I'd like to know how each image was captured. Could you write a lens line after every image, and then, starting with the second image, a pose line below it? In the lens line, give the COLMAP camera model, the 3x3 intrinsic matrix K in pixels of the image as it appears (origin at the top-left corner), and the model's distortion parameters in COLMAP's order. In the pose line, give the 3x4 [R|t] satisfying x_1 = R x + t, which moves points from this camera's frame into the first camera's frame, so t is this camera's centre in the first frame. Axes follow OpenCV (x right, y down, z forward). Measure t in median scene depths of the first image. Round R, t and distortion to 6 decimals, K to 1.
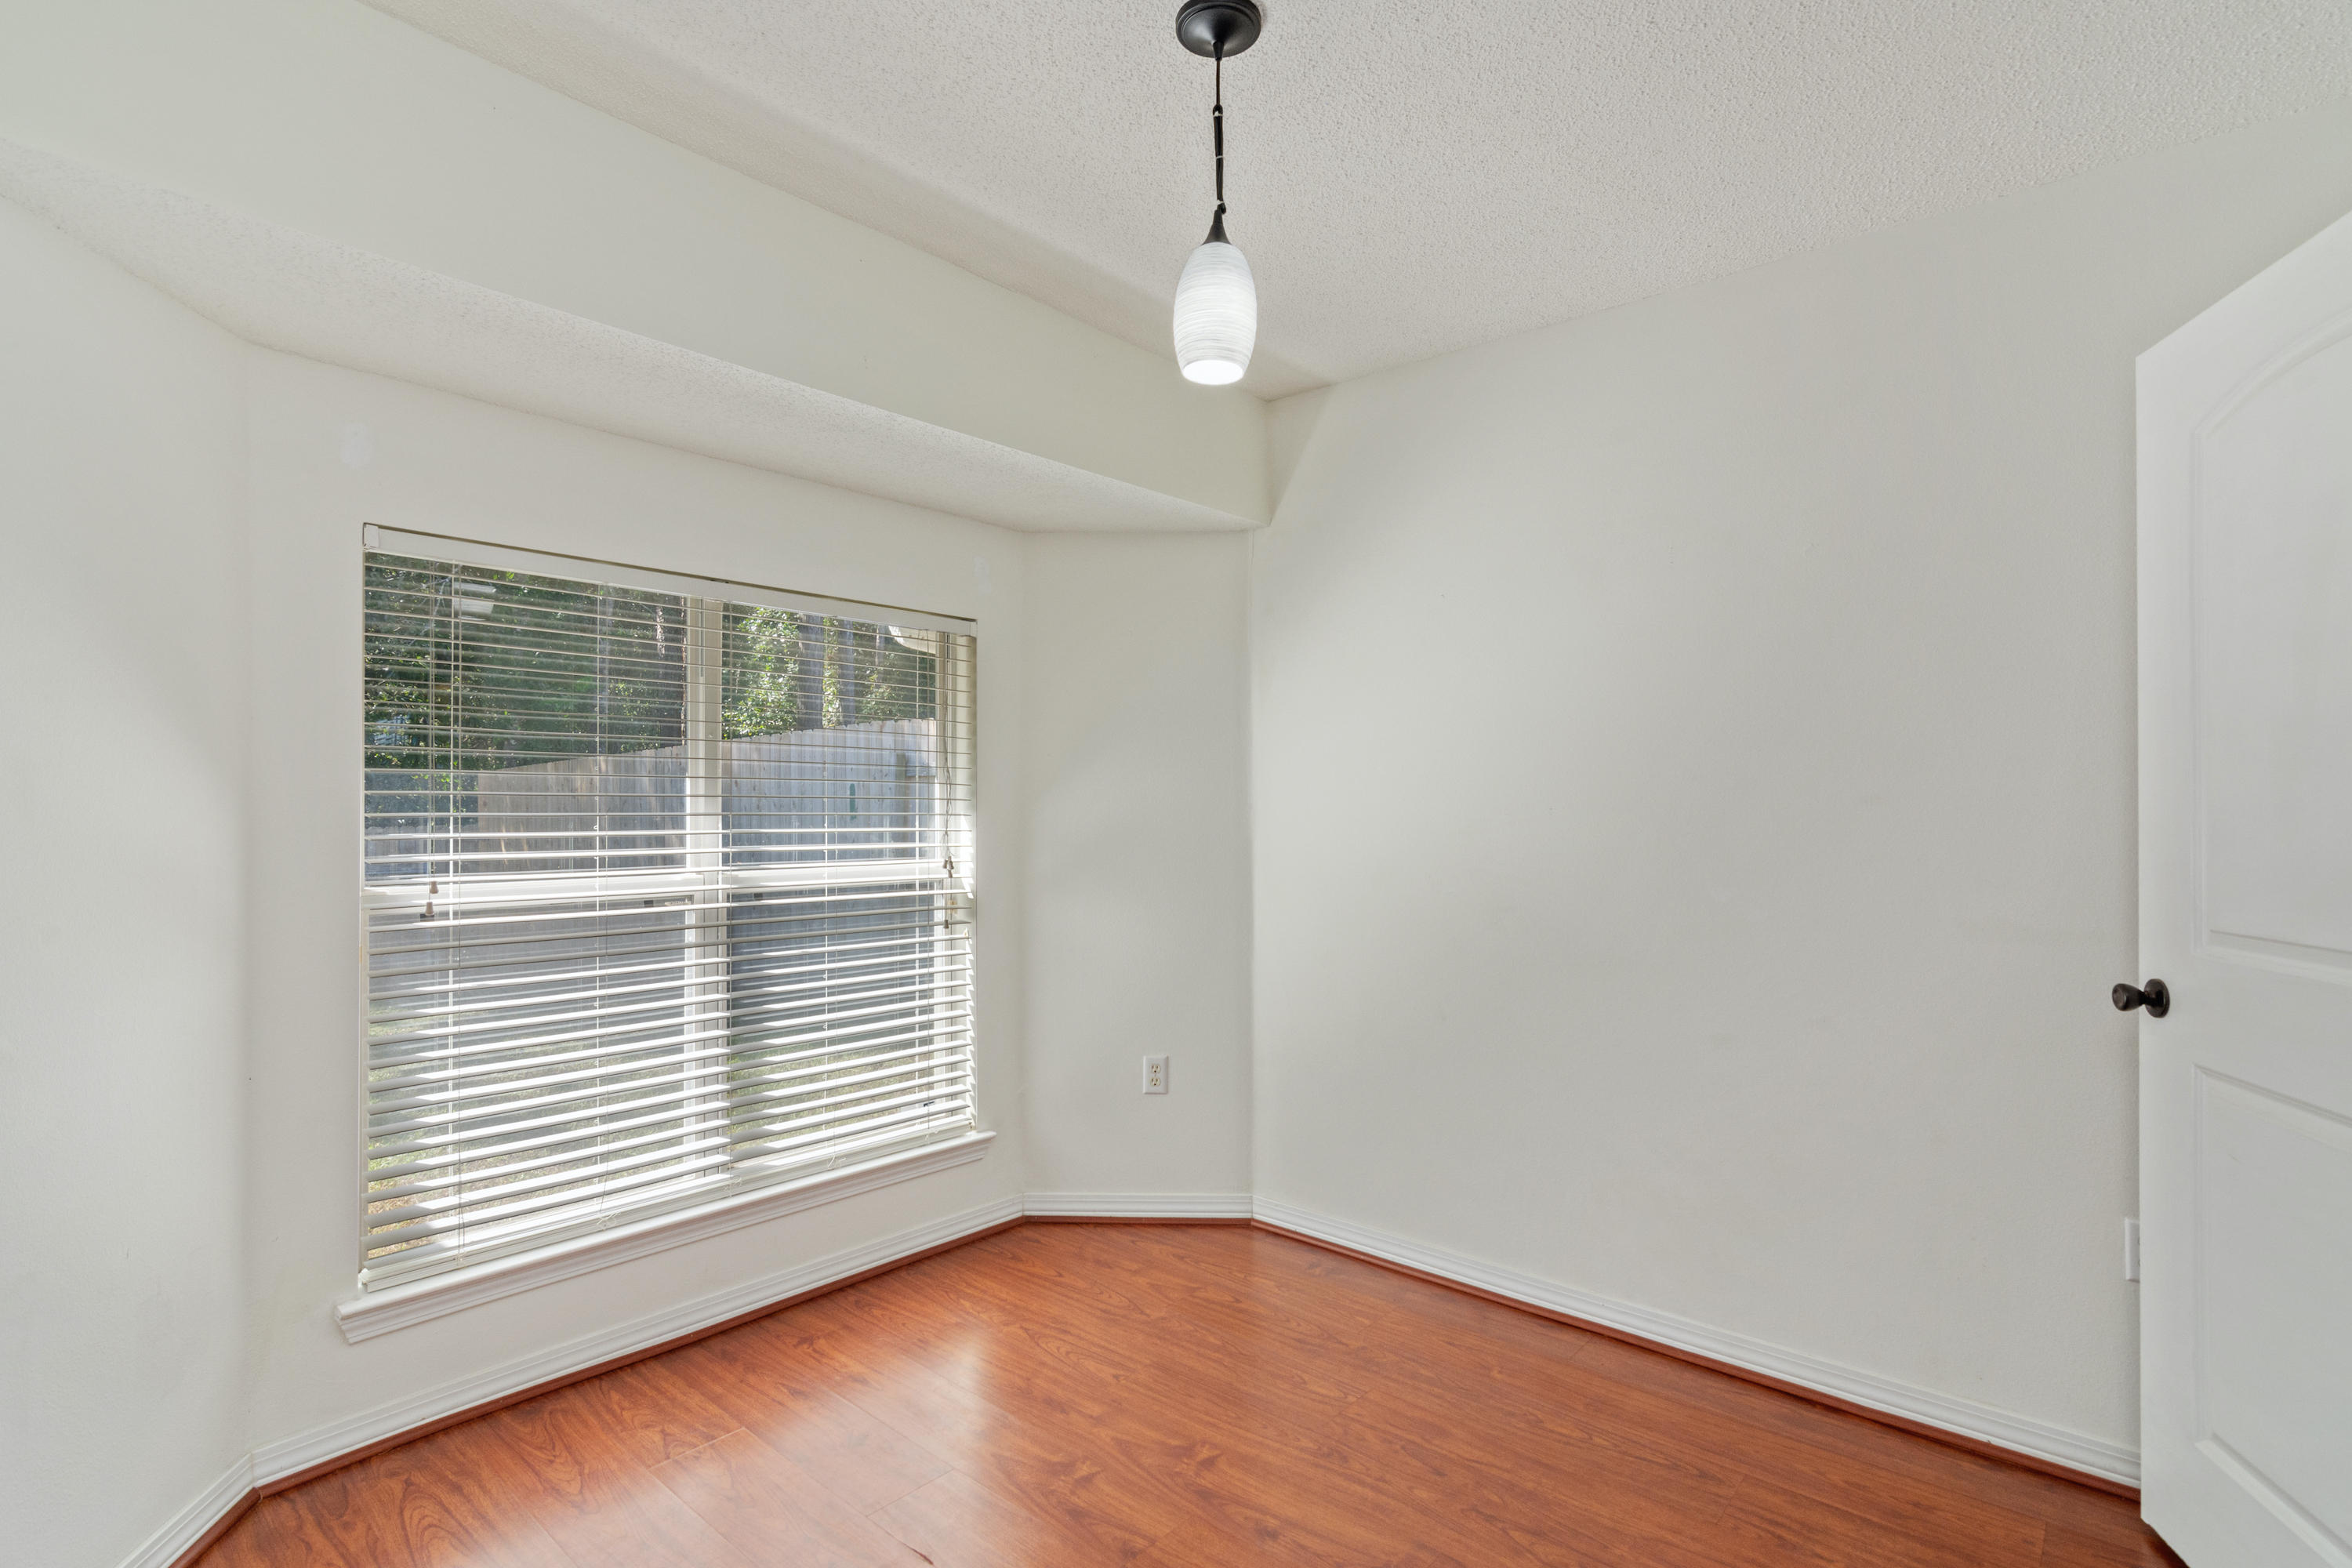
lens RADIAL K [[1120.1, 0, 1176.0], [0, 1120.1, 784.0], [0, 0, 1]] dist [-0.003421, -0.000226]
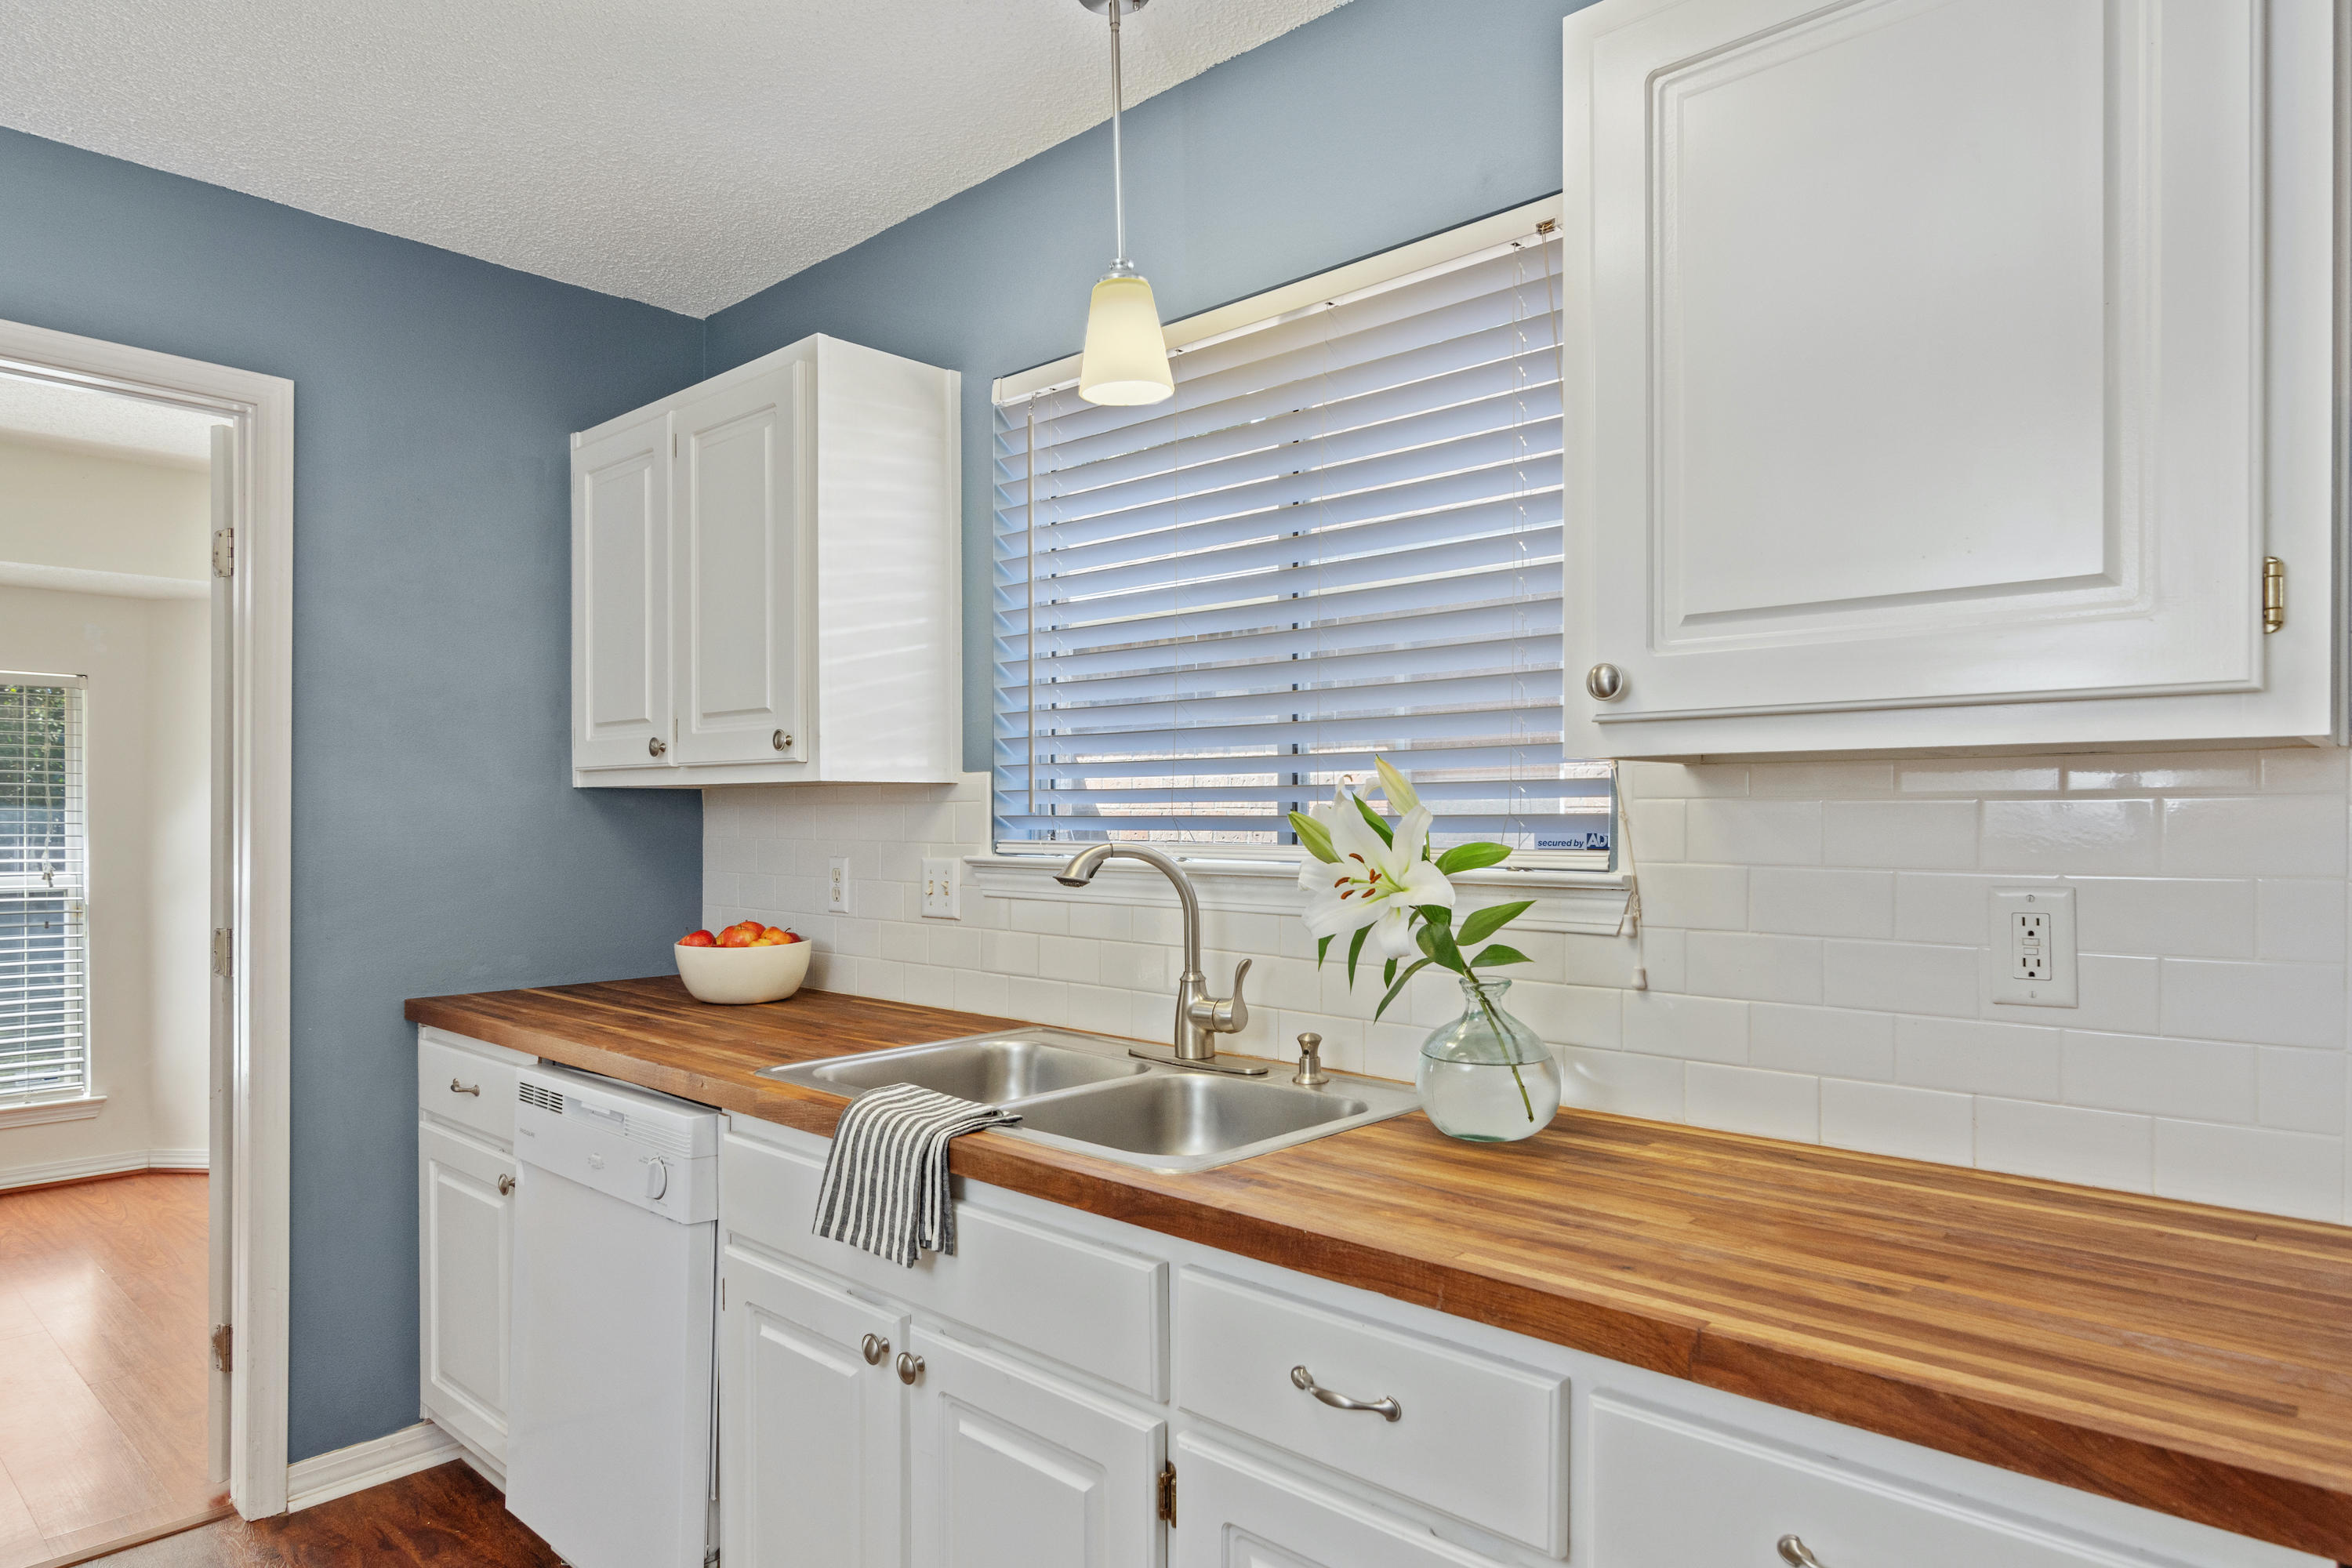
lens RADIAL K [[1367.8, 0, 1174.5], [0, 1367.8, 811.0], [0, 0, 1]] dist [-0.003849, -0.000161]
pose [[0.999968, 0.001159, 0.007953, 1.178286], [-0.001385, 0.999593, 0.028480, -0.052173], [-0.007917, -0.028490, 0.999563, -0.593674]]
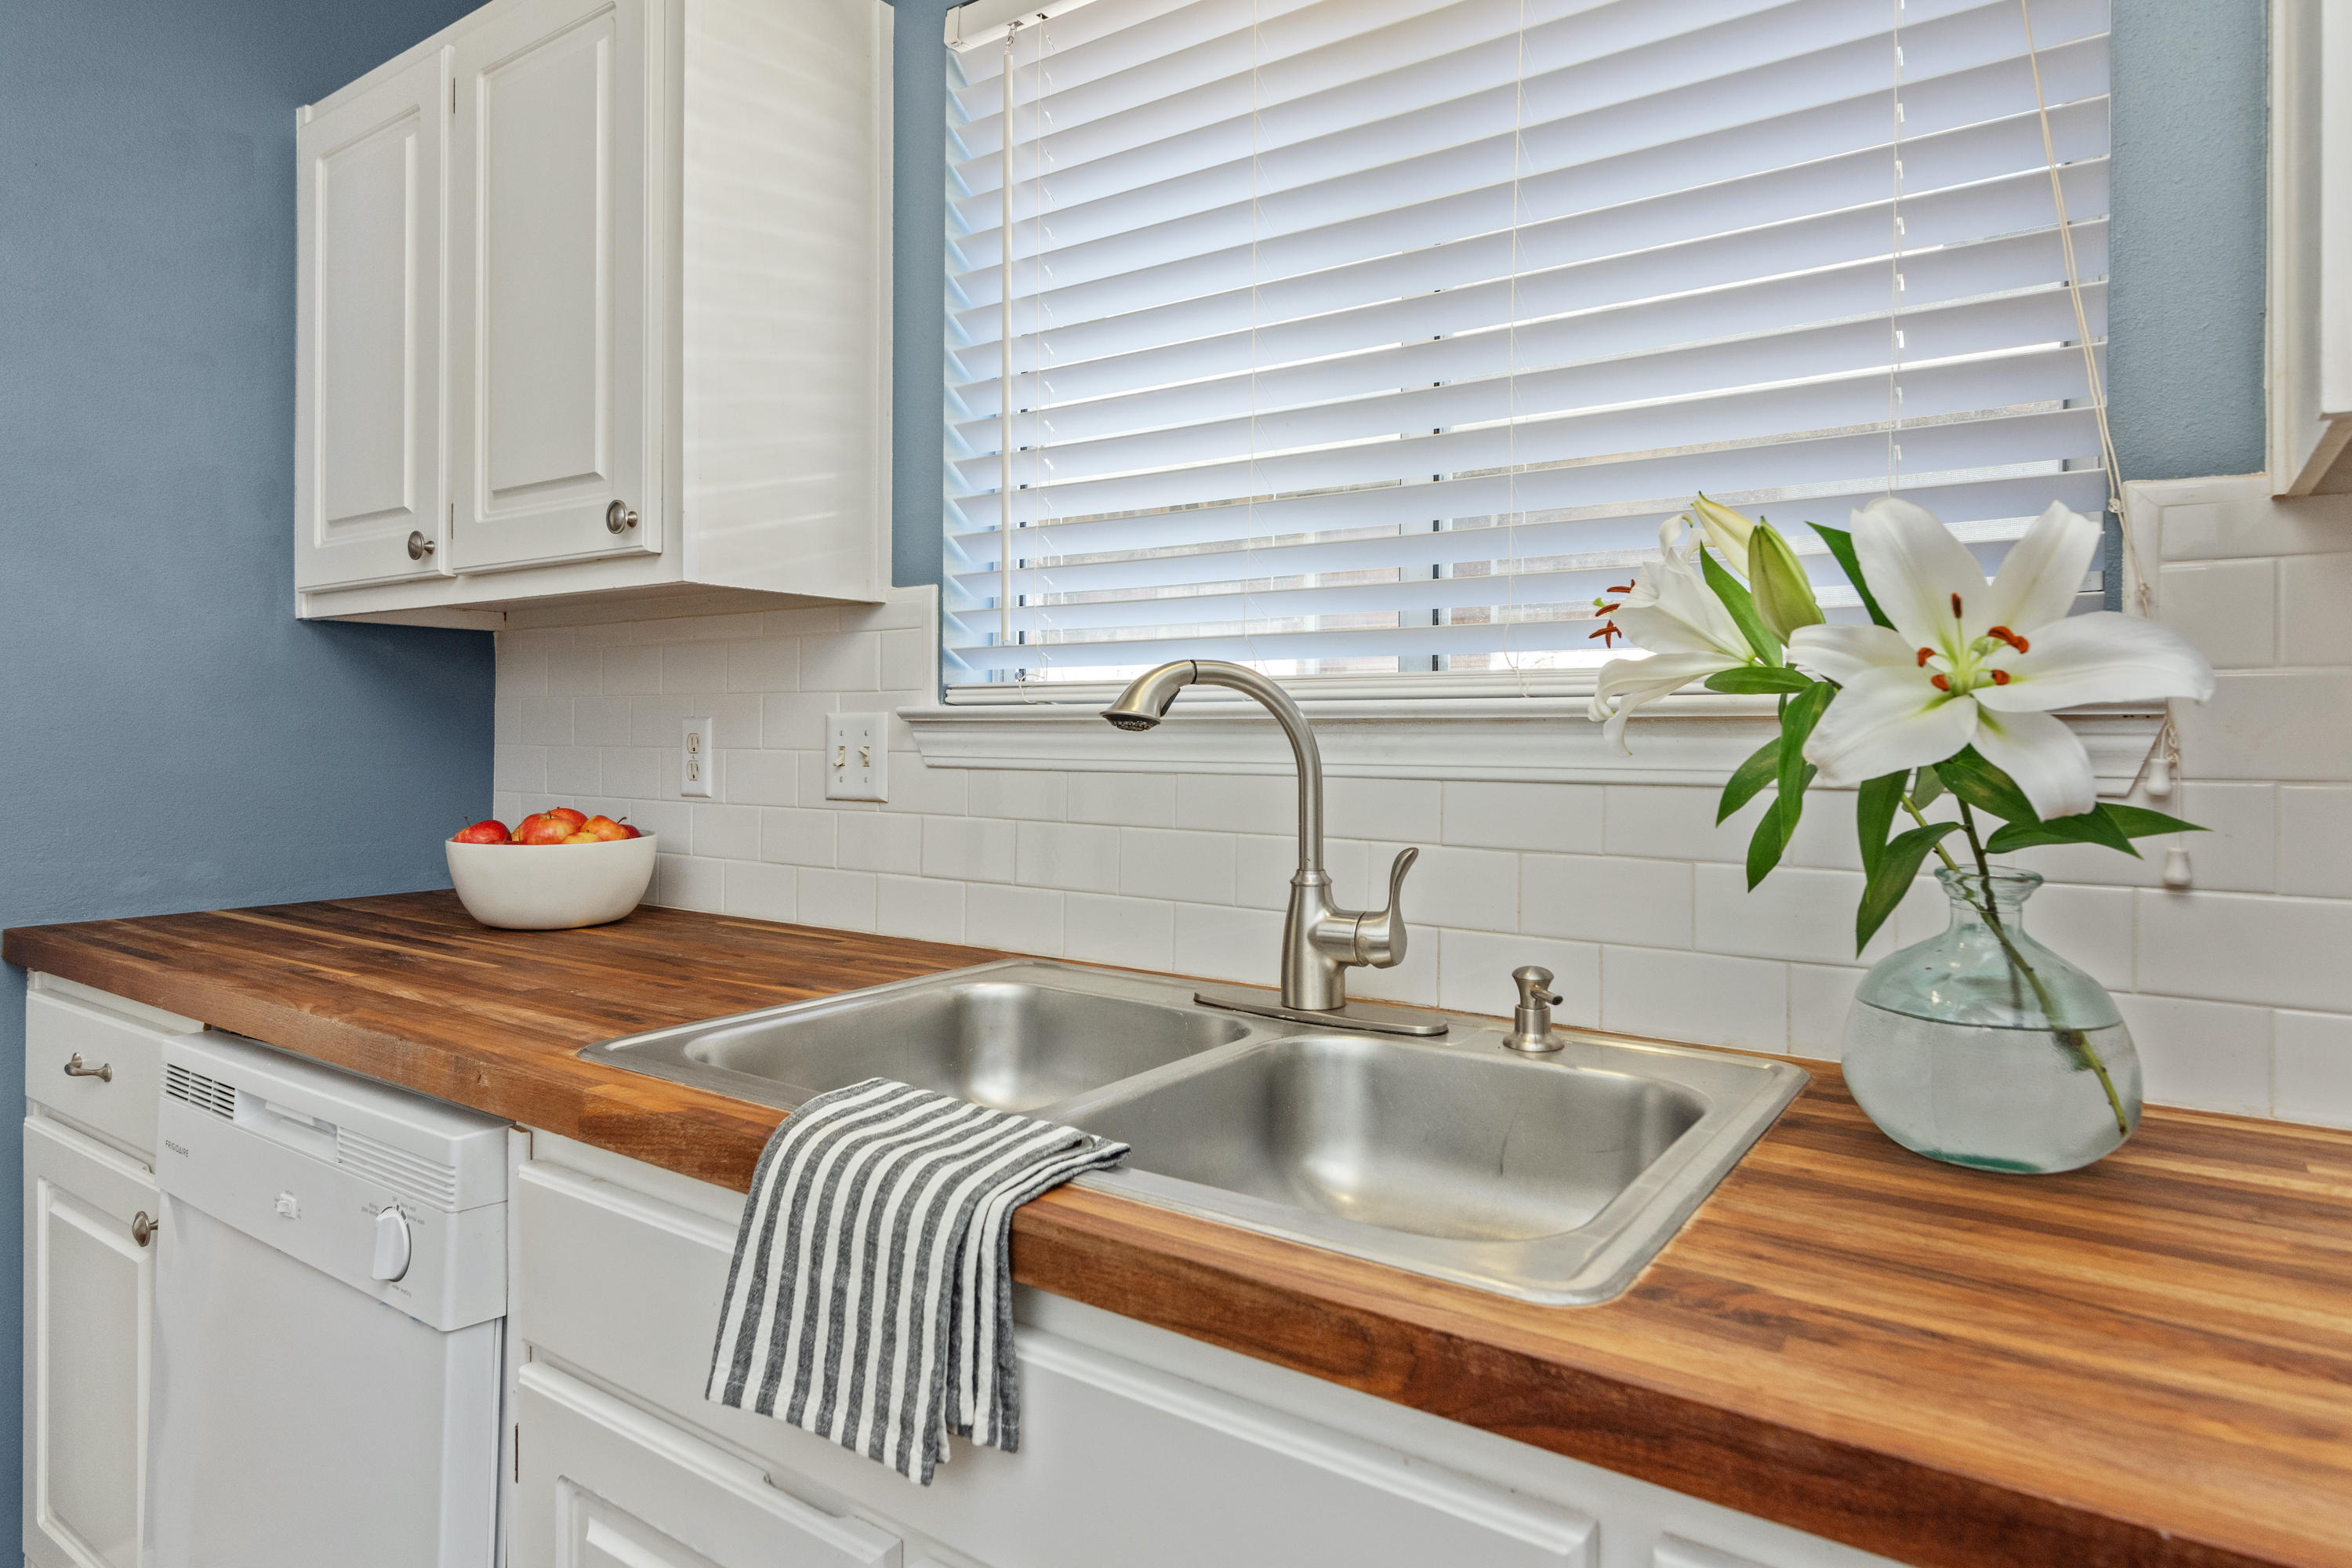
lens RADIAL K [[1350.8, 0, 1174.0], [0, 1350.8, 721.6], [0, 0, 1]] dist [-0.000625, 0.000421]
pose [[0.990687, 0.007395, 0.135958, 1.089880], [-0.010638, 0.999676, 0.023145, -0.006623], [-0.135743, -0.024376, 0.990444, -0.316064]]
